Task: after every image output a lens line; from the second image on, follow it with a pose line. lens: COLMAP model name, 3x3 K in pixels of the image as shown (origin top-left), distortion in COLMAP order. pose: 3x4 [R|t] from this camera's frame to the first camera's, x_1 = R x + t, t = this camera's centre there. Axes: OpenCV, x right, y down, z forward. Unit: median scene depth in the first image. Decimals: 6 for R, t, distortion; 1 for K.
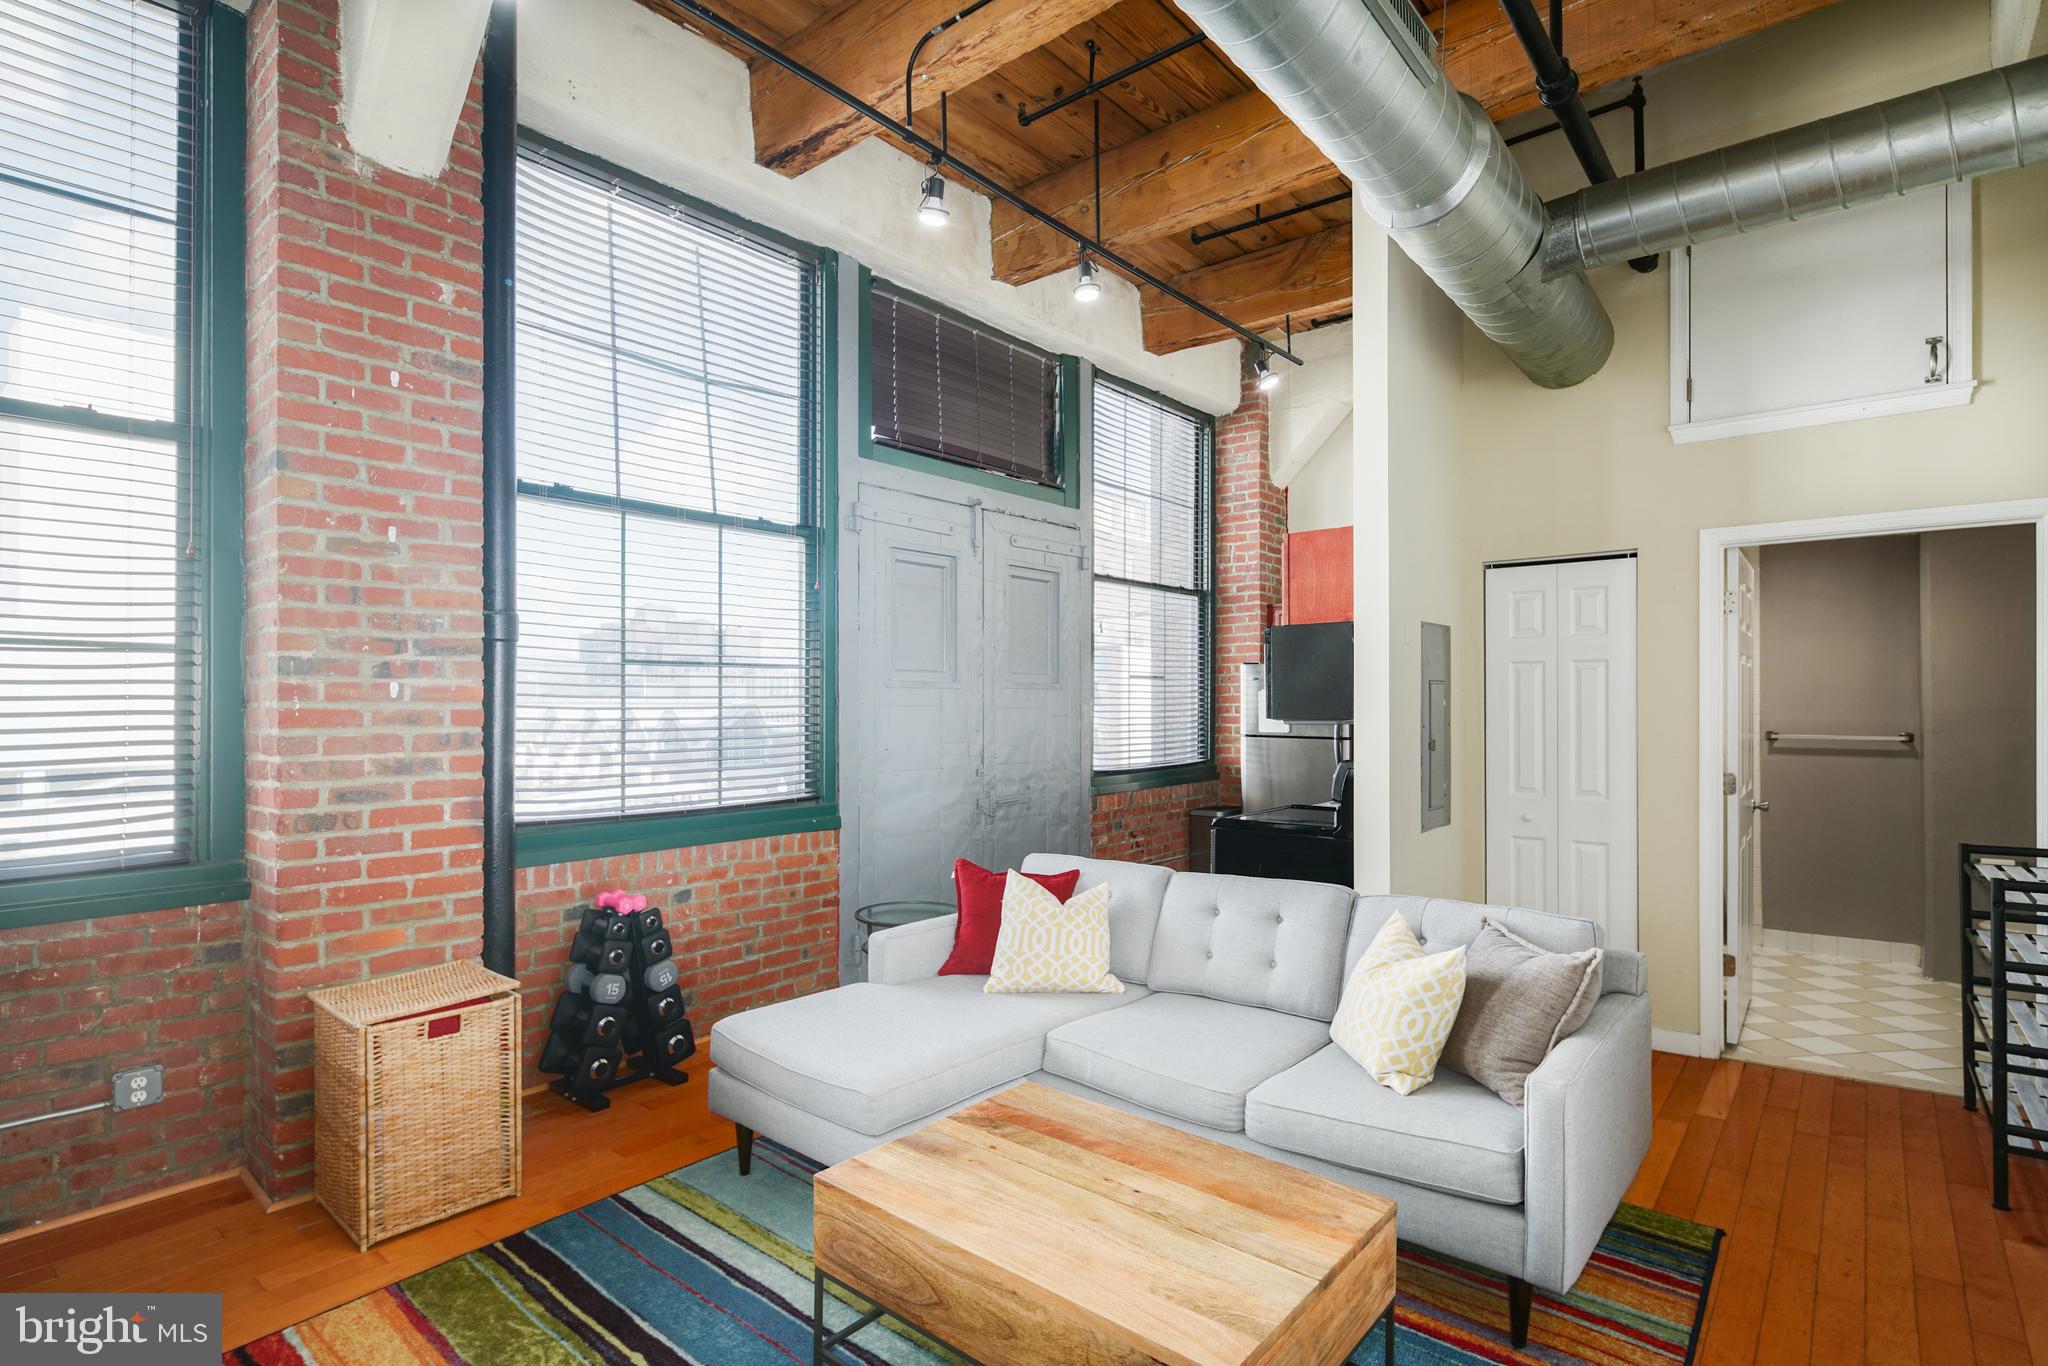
lens RADIAL K [[973.1, 0, 1027.0], [0, 973.1, 695.3], [0, 0, 1]] dist [-0.001269, -0.000188]
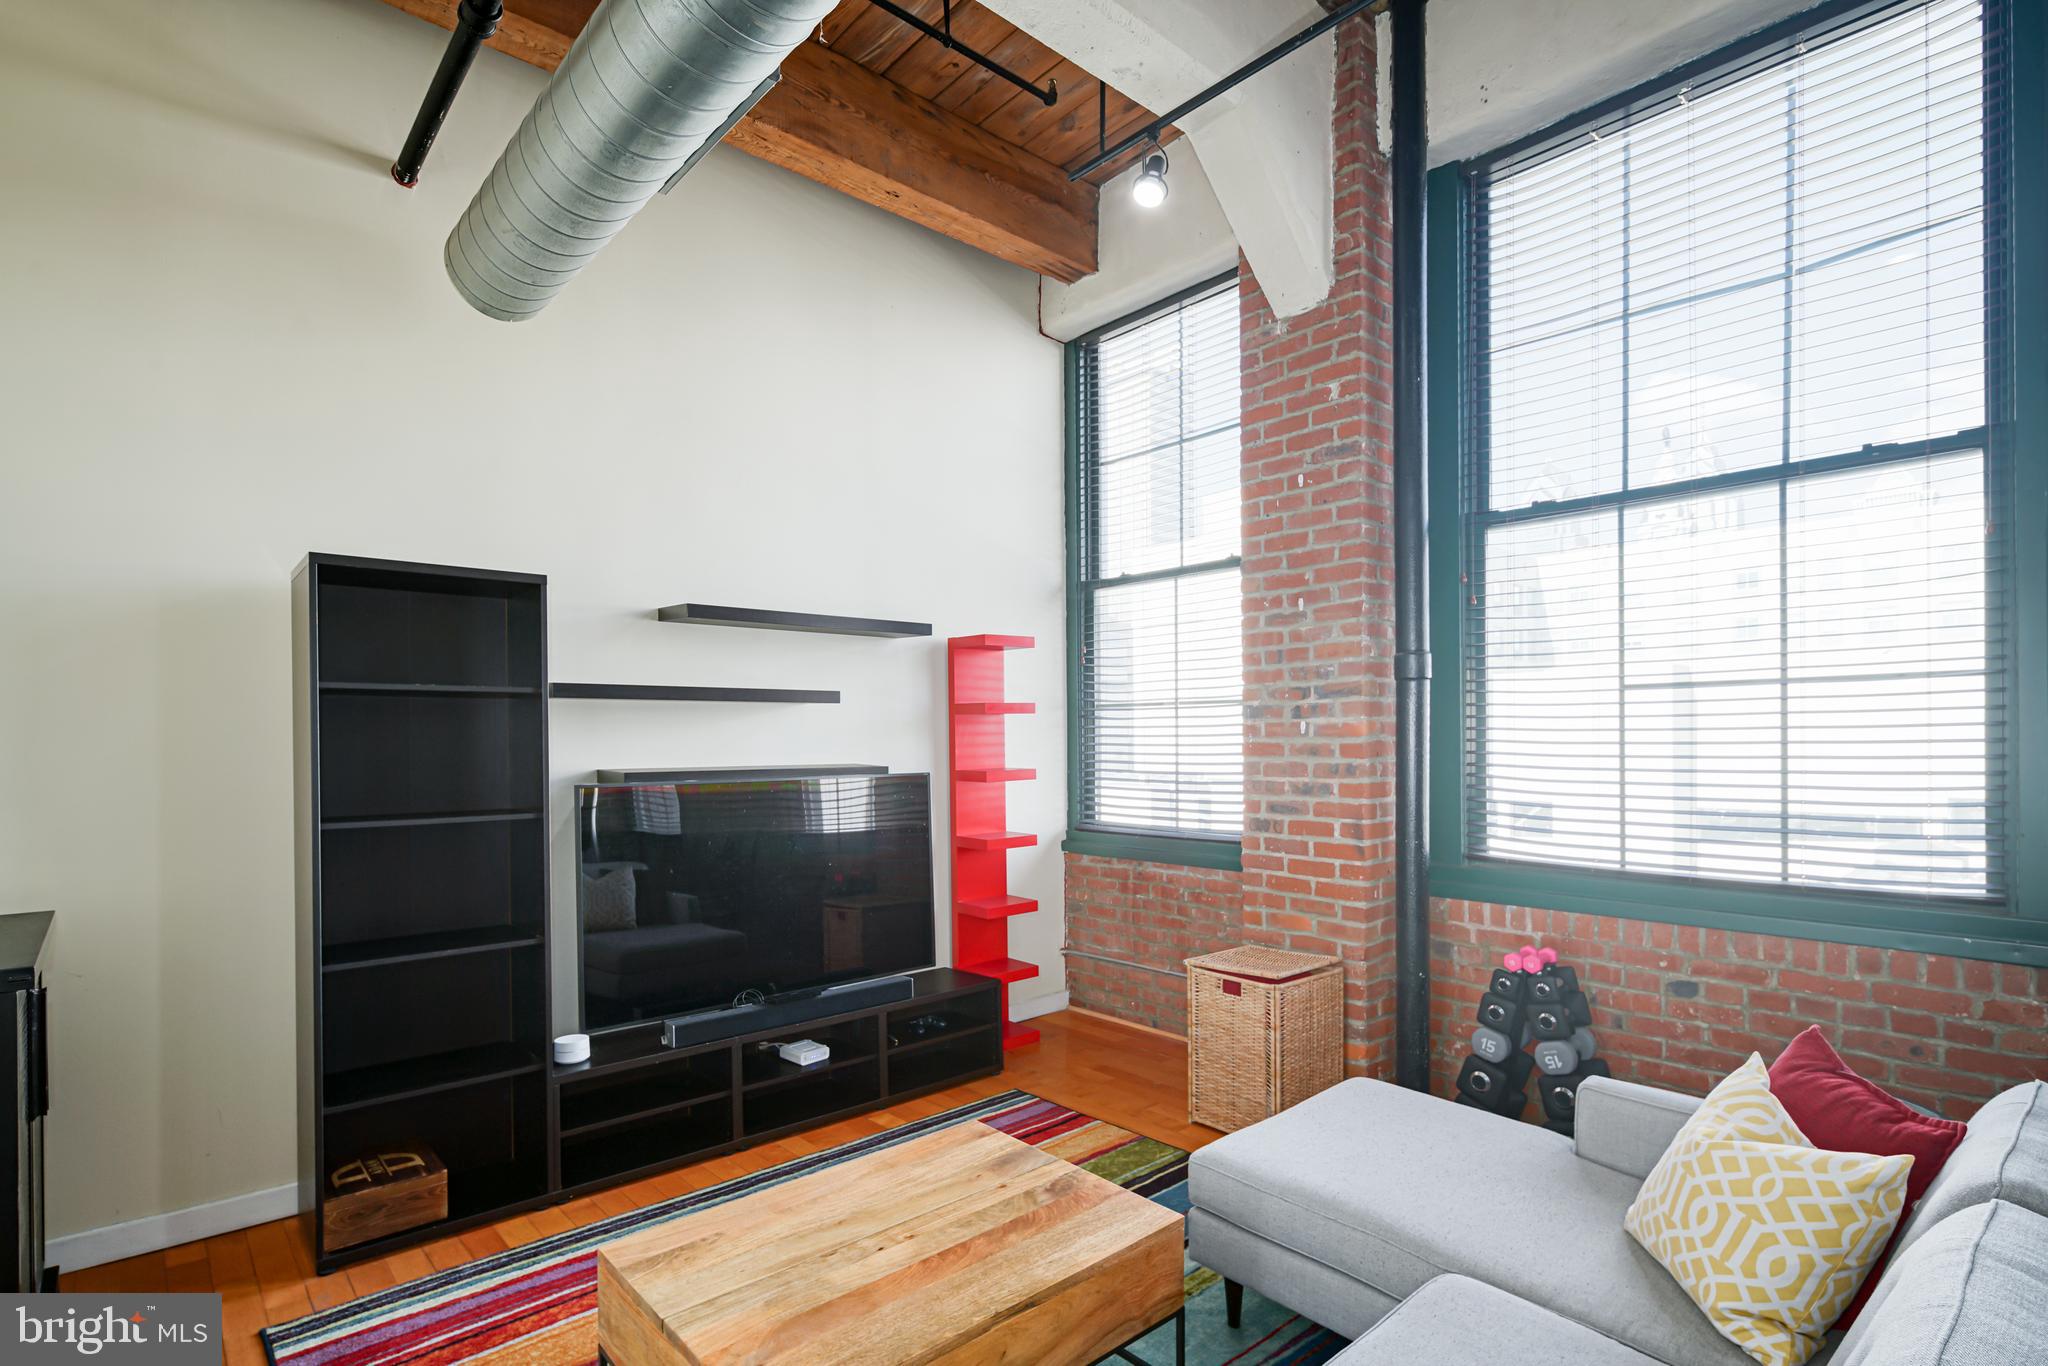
lens RADIAL K [[1001.9, 0, 1022.4], [0, 1001.9, 742.3], [0, 0, 1]] dist [-0.003906, -0.000425]
pose [[-0.137866, 0.005980, -0.990433, 0.571001], [0.012959, 0.999907, 0.004233, 0.002804], [0.990366, -0.012251, -0.137931, 0.682201]]
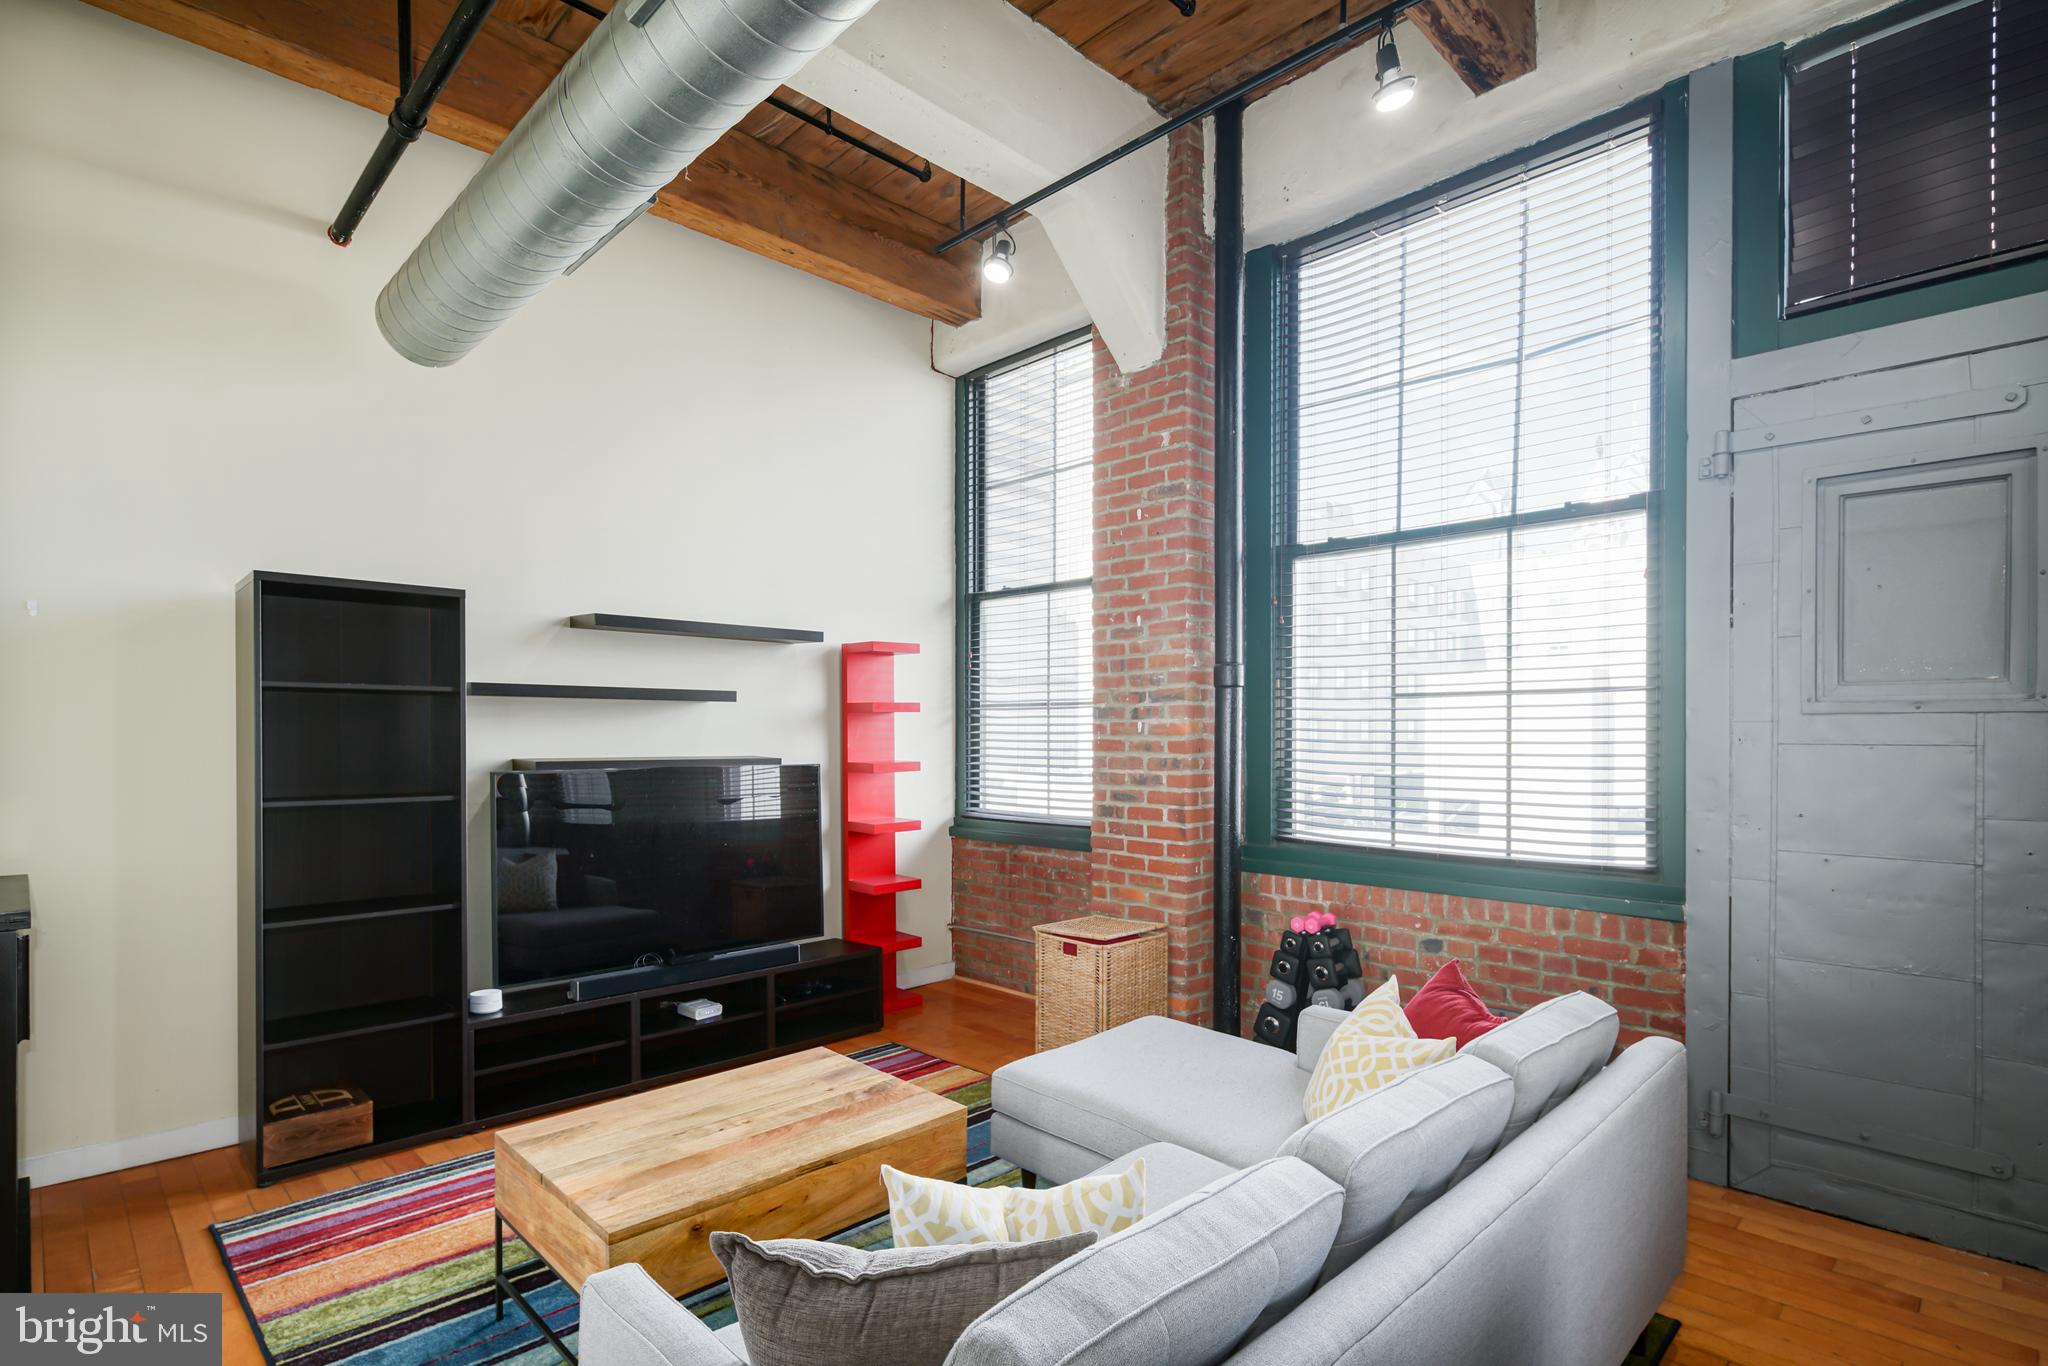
lens RADIAL K [[997.0, 0, 1030.3], [0, 997.0, 740.7], [0, 0, 1]] dist [-0.002708, -0.000841]
pose [[-0.078616, 0.007243, -0.996879, 0.715360], [0.004456, 0.999966, 0.006914, 0.003254], [0.996895, -0.003898, -0.078646, 0.794810]]
